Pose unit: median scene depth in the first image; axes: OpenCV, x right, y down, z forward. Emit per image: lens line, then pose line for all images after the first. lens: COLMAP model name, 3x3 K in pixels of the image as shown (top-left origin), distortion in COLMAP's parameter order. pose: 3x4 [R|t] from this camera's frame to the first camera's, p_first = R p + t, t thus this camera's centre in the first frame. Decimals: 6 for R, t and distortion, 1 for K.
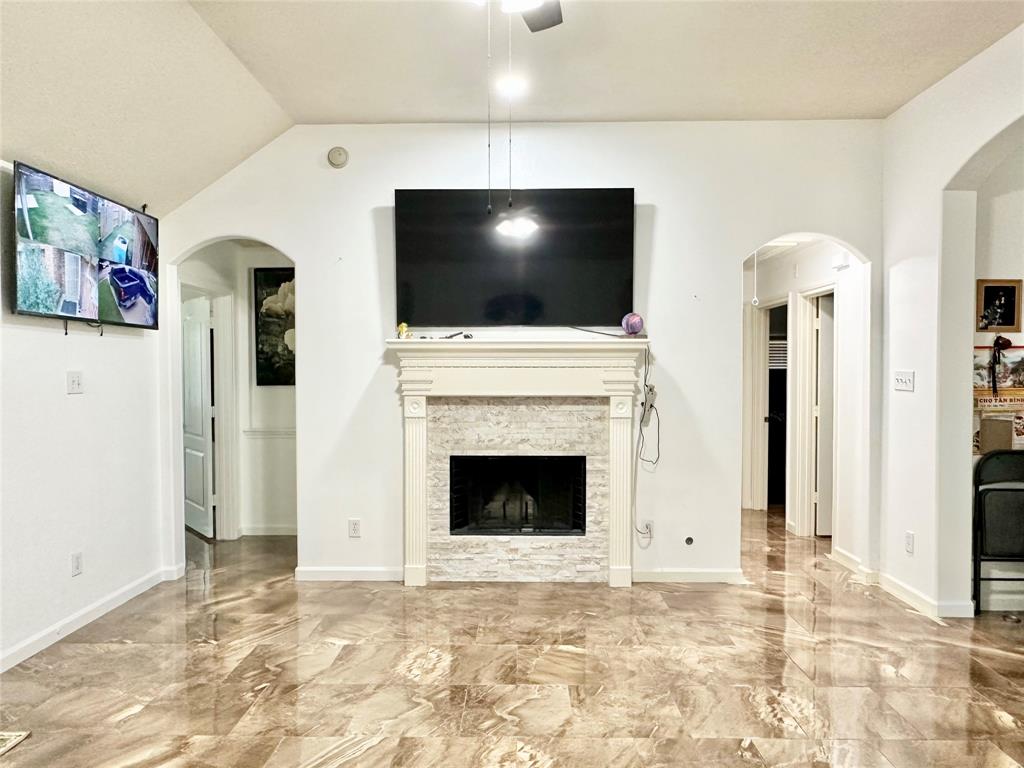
lens RADIAL K [[684.9, 0, 511.4], [0, 684.9, 392.4], [0, 0, 1]] dist [0.001875, -0.002109]
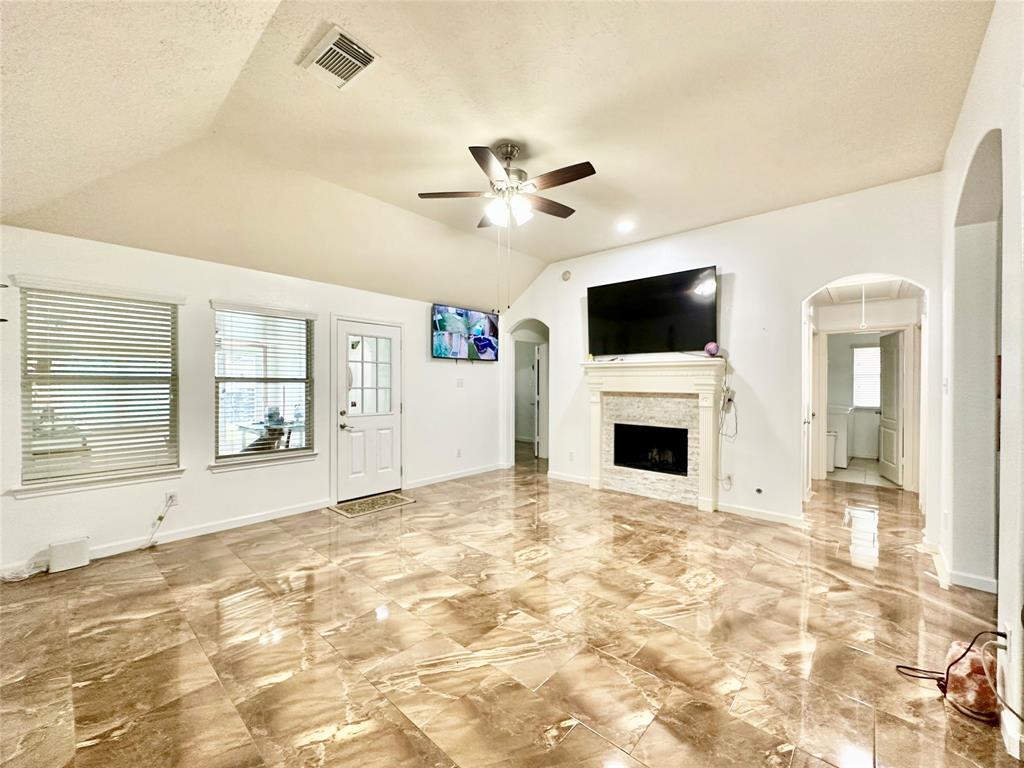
lens RADIAL K [[407.3, 0, 514.7], [0, 407.3, 386.9], [0, 0, 1]] dist [0.000362, -0.000169]
pose [[0.760290, 0.011931, -0.649474, 0.444081], [-0.023498, 0.999682, -0.009142, 0.009392], [0.649158, 0.022212, 0.760329, -0.034952]]
